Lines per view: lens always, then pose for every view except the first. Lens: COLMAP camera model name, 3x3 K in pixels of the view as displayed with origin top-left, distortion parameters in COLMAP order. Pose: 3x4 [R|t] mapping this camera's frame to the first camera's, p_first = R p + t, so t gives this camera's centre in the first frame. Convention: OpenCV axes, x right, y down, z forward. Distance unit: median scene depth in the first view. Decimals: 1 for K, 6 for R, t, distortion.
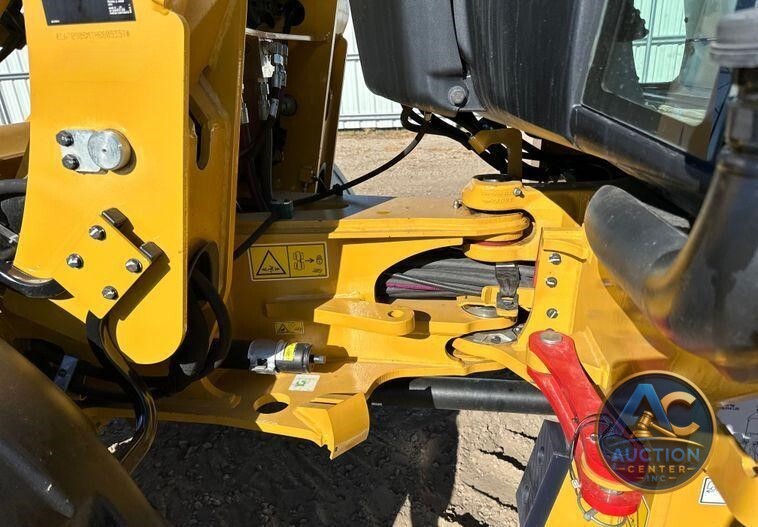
lens RADIAL K [[557.4, 0, 392.0], [0, 557.4, 292.5], [0, 0, 1]] dist [0.036120, -0.035928]
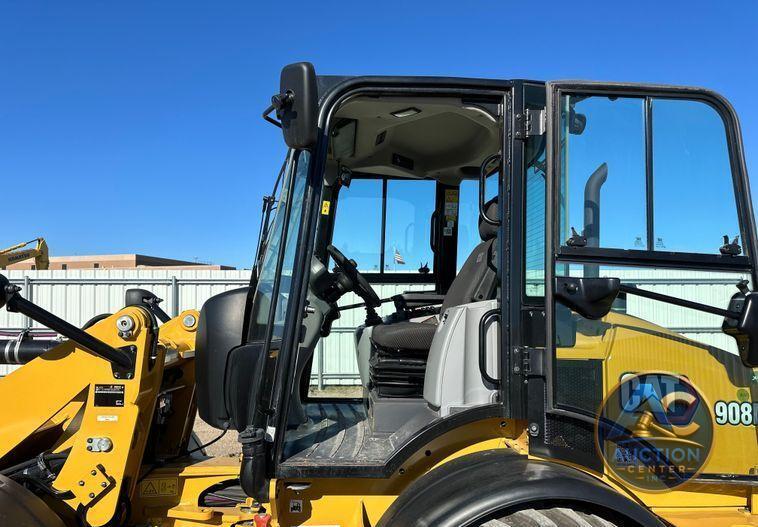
lens RADIAL K [[557.4, 0, 383.2], [0, 557.4, 286.7], [0, 0, 1]] dist [0.036120, -0.035928]
pose [[0.983494, 0.051929, 0.173331, 0.295928], [0.028101, 0.902476, -0.429822, 0.234903], [-0.178748, 0.427598, 0.886120, -1.669147]]
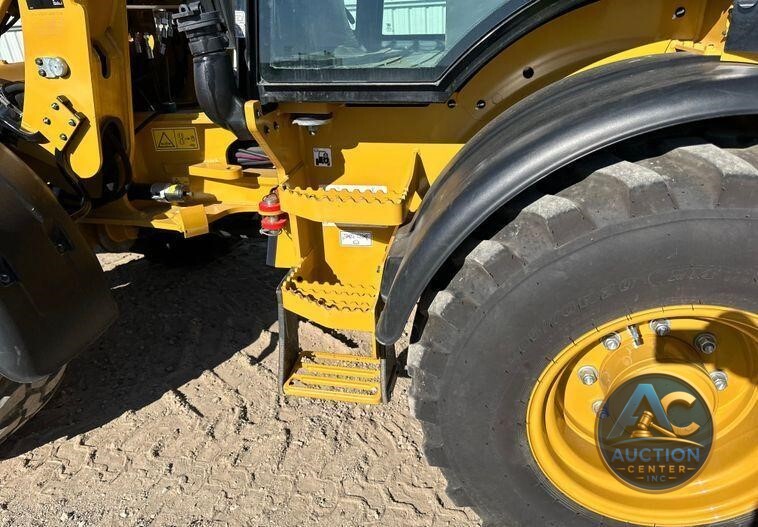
lens RADIAL K [[557.4, 0, 374.0], [0, 557.4, 292.5], [0, 0, 1]] dist [0.036120, -0.035928]
pose [[0.995751, 0.029387, -0.087274, 0.667211], [-0.022650, 0.996758, 0.077204, 0.302753], [0.089259, -0.074899, 0.993188, -0.807252]]
